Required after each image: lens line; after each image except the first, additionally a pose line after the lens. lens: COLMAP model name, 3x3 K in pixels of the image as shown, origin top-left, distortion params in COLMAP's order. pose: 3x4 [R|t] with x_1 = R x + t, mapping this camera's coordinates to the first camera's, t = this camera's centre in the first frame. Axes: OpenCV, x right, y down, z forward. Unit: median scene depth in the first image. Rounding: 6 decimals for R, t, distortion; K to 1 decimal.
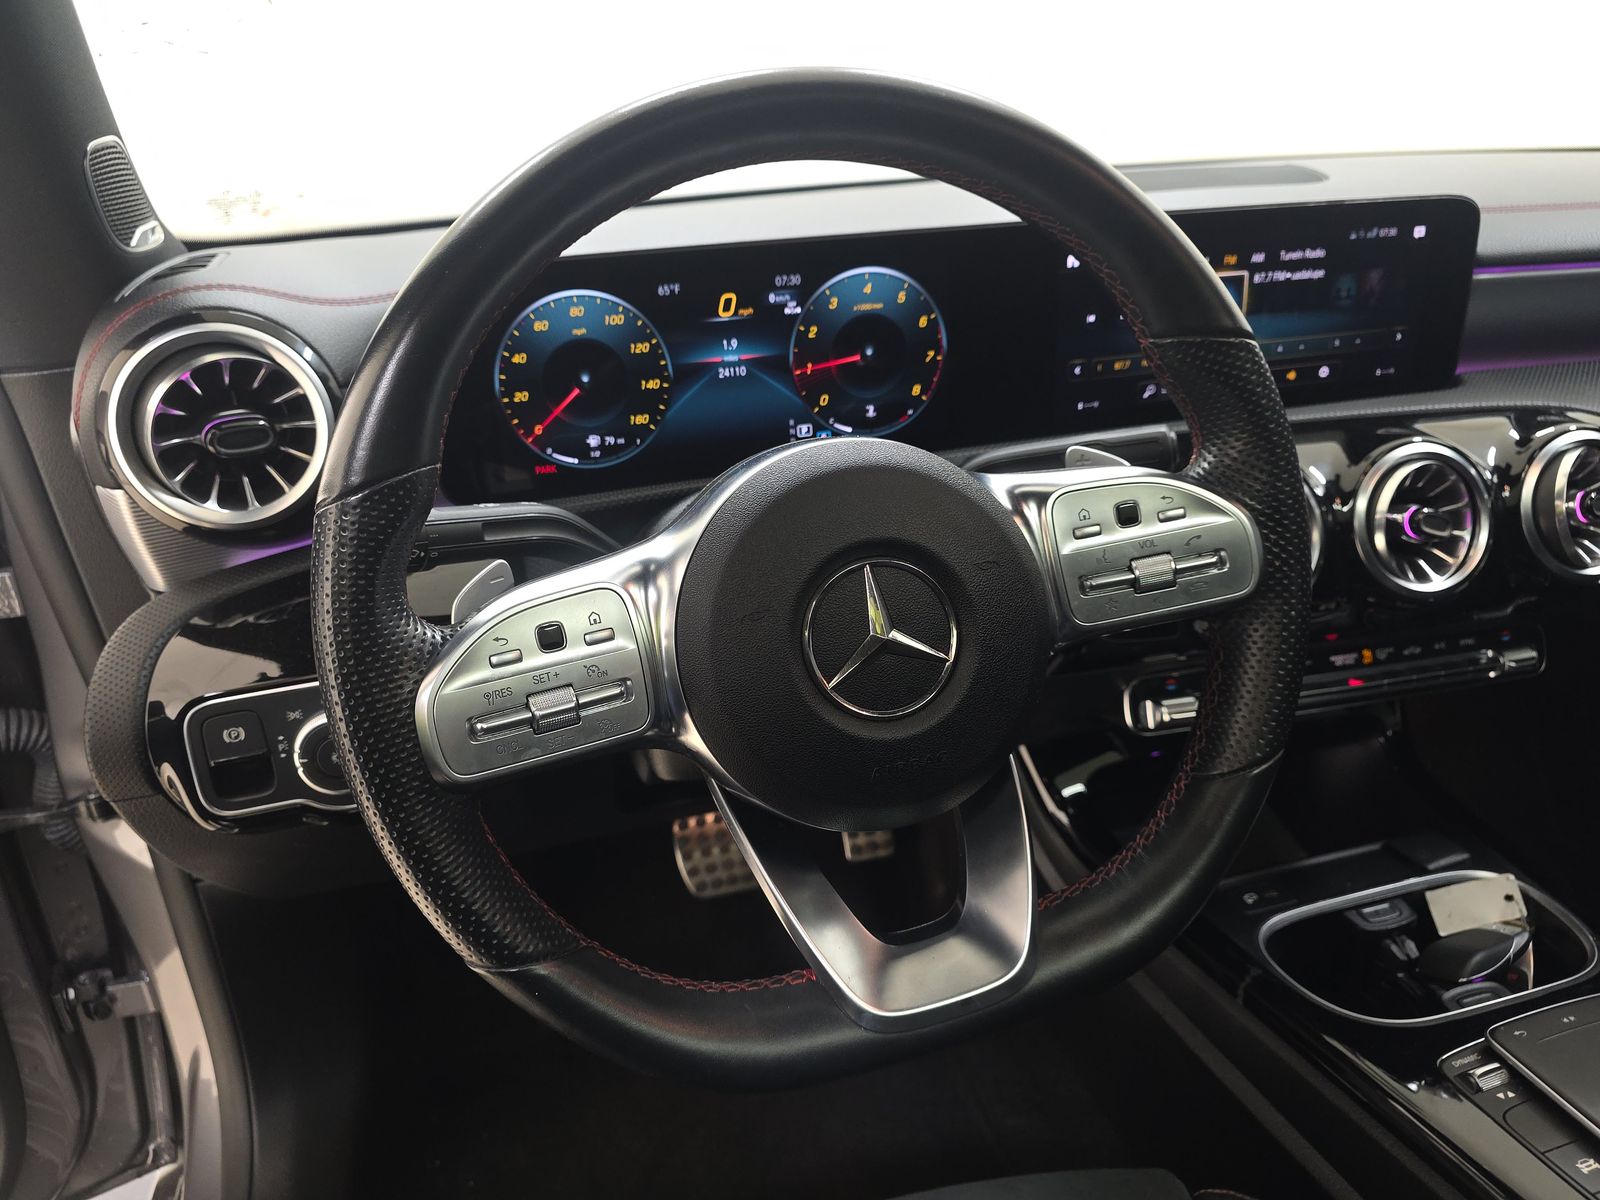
lens RADIAL K [[1060.3, 0, 800.0], [0, 1060.3, 600.0], [0, 0, 1]] dist [0.065346, -0.074052]
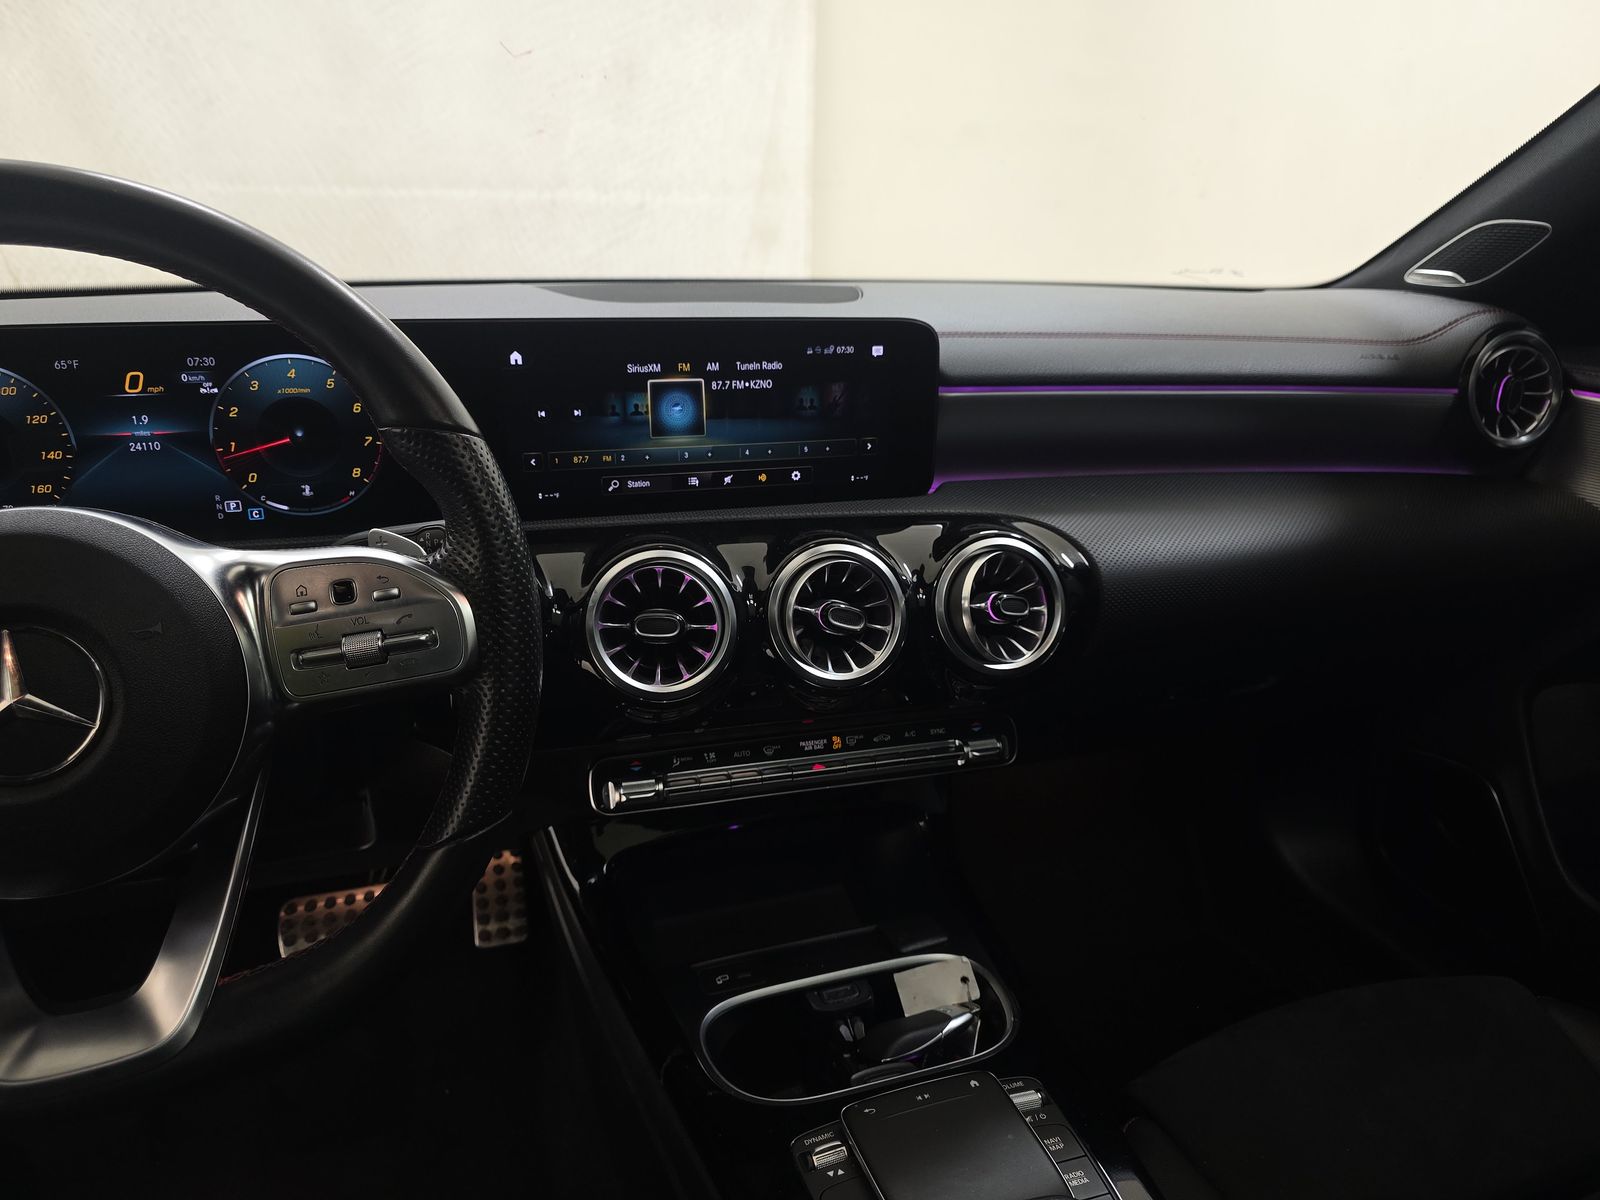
lens RADIAL K [[1064.6, 0, 804.3], [0, 1064.6, 603.4], [0, 0, 1]] dist [0.036444, -0.029176]
pose [[0.997173, 0.031238, 0.068334, 0.468905], [-0.025534, 0.996239, -0.082806, 0.004177], [-0.070664, 0.080827, 0.994220, -0.052705]]
